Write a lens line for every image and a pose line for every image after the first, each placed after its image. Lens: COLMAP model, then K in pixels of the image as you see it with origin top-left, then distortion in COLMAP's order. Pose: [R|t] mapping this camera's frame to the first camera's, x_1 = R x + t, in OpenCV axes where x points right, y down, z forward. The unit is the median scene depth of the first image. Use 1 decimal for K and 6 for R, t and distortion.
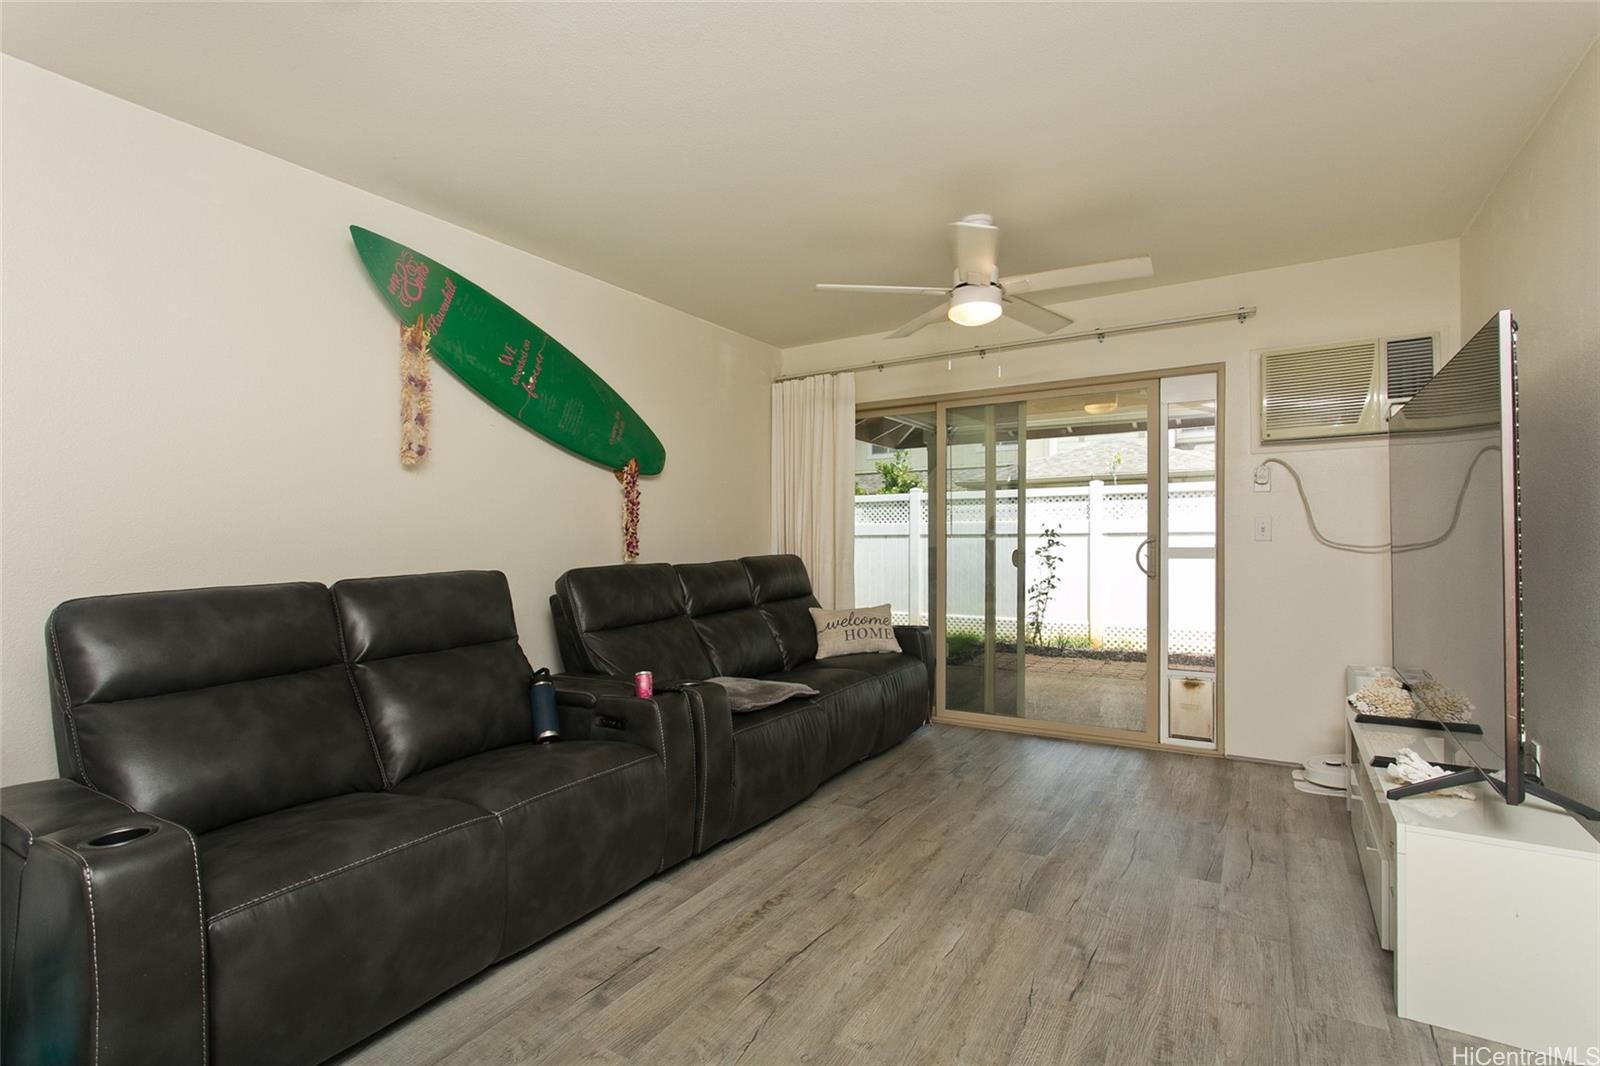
lens RADIAL K [[758.3, 0, 800.0], [0, 758.3, 533.0], [0, 0, 1]] dist [-0.001498, 0.000128]
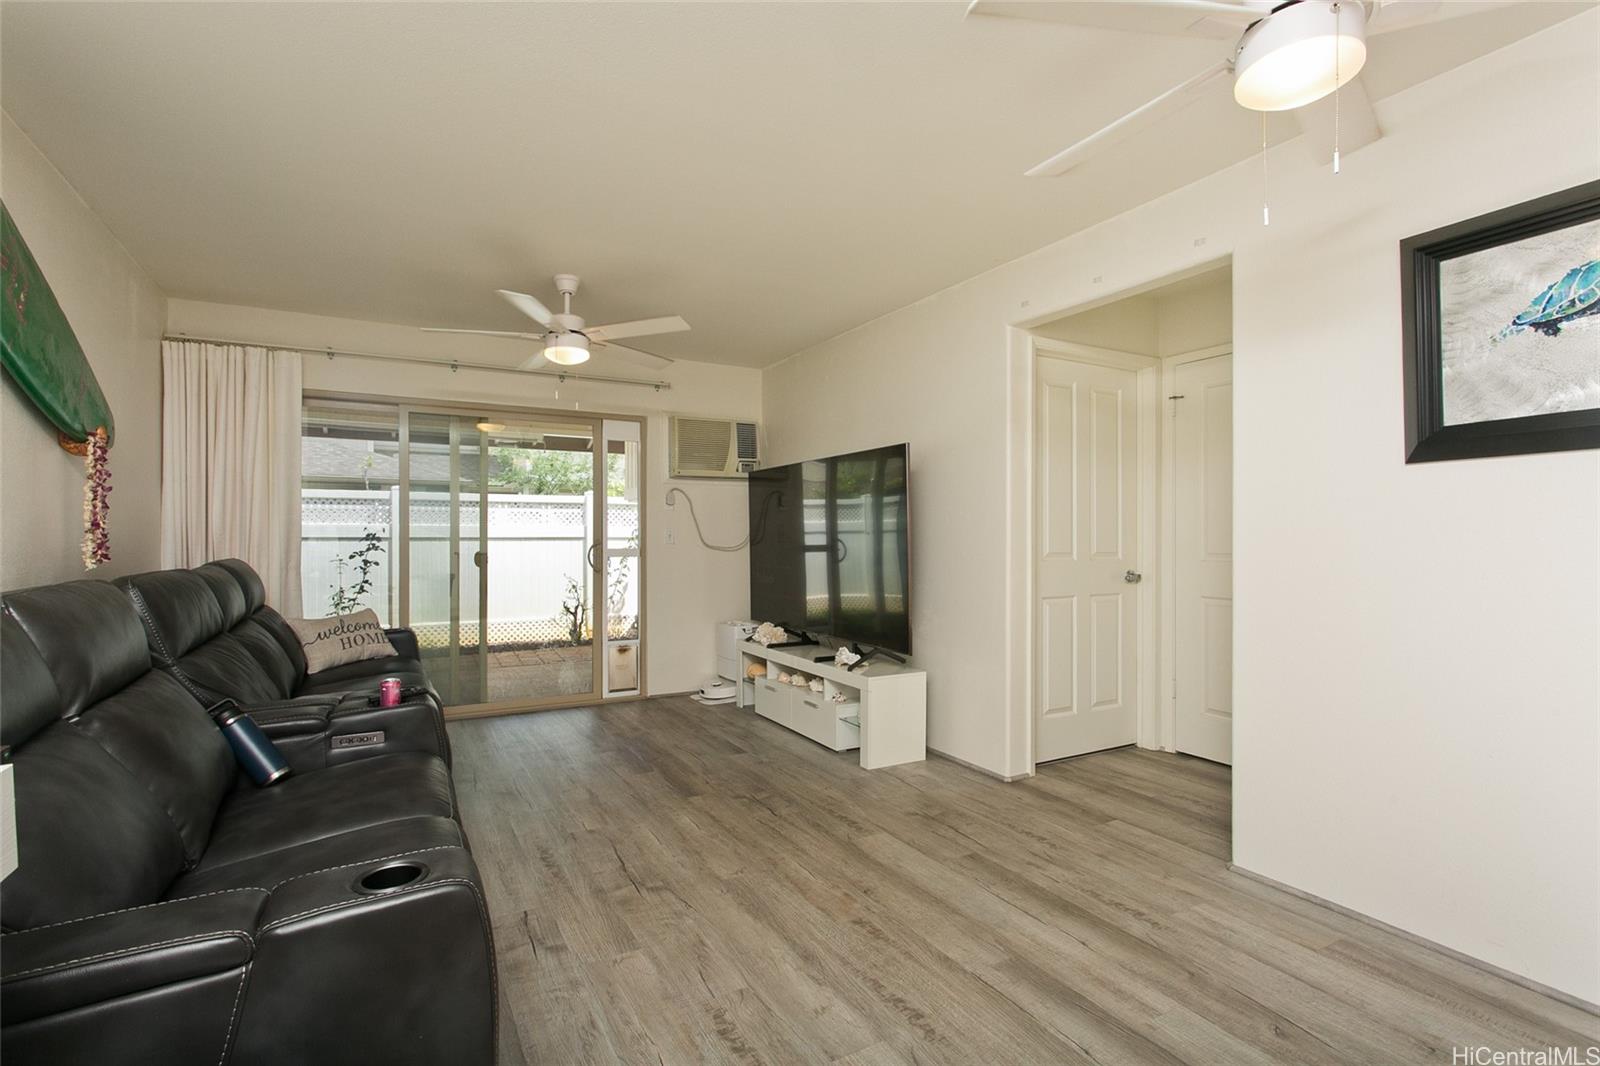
lens RADIAL K [[758.3, 0, 800.0], [0, 758.3, 533.0], [0, 0, 1]] dist [-0.001498, 0.000128]
pose [[0.488490, 0.017546, 0.872393, -0.590074], [-0.009760, 0.999845, -0.014644, 0.008971], [-0.872515, -0.001361, 0.488586, 0.075590]]
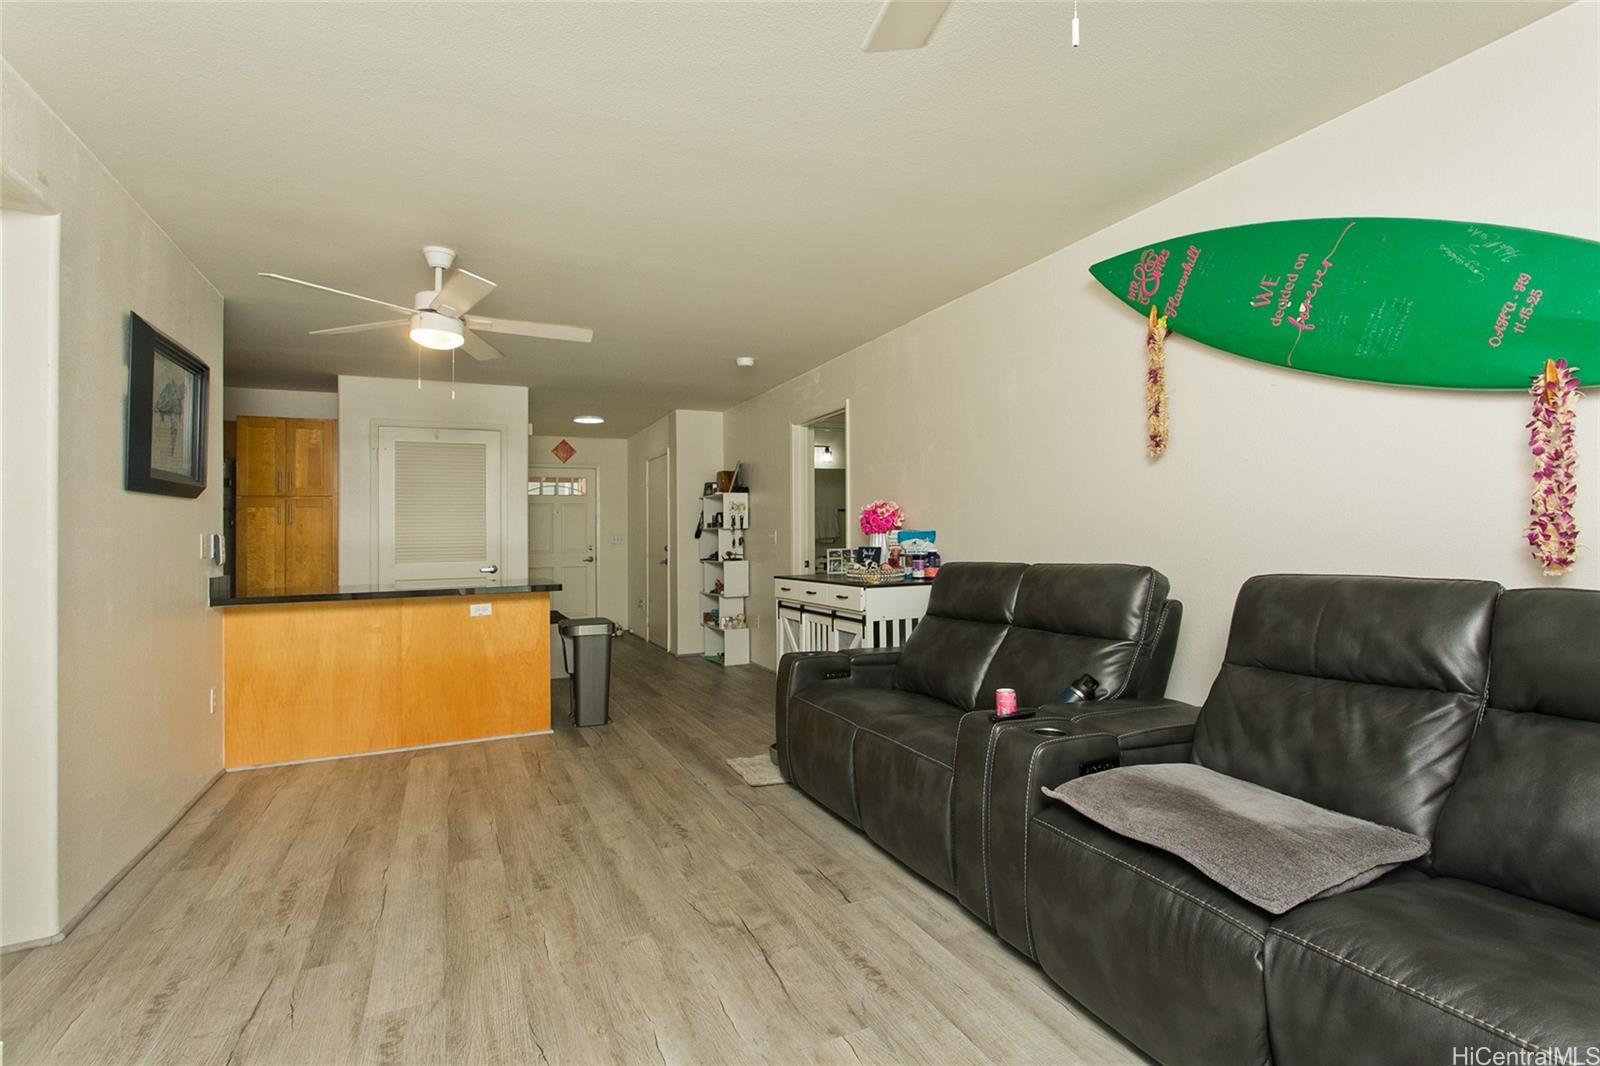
lens RADIAL K [[744.9, 0, 795.3], [0, 744.9, 489.2], [0, 0, 1]] dist [-0.001404, -0.000082]
pose [[-0.557823, -0.031916, -0.829346, 0.490850], [0.025702, 0.998117, -0.055698, -0.002948], [0.829562, -0.052385, -0.555952, 0.976296]]
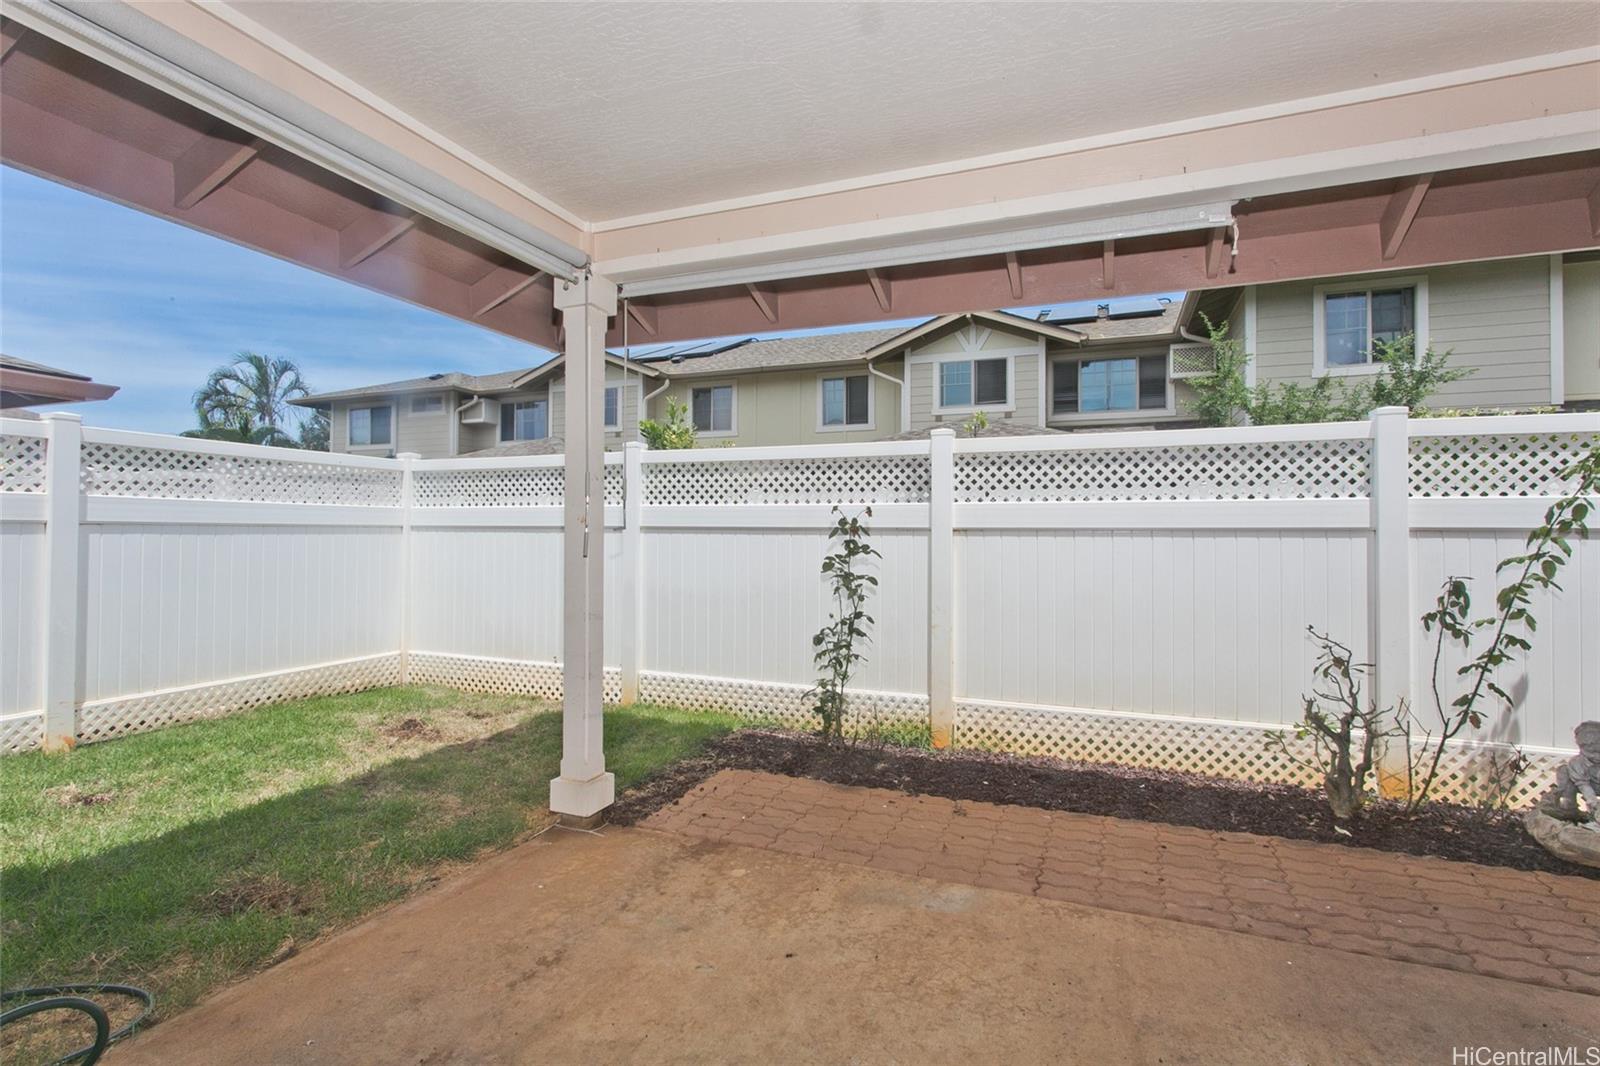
lens RADIAL K [[758.3, 0, 800.0], [0, 758.3, 533.0], [0, 0, 1]] dist [-0.001498, 0.000128]
pose [[0.985881, 0.012500, 0.166982, 0.504535], [-0.013457, 0.999899, 0.004599, 0.005439], [-0.166908, -0.006781, 0.985949, 1.229445]]
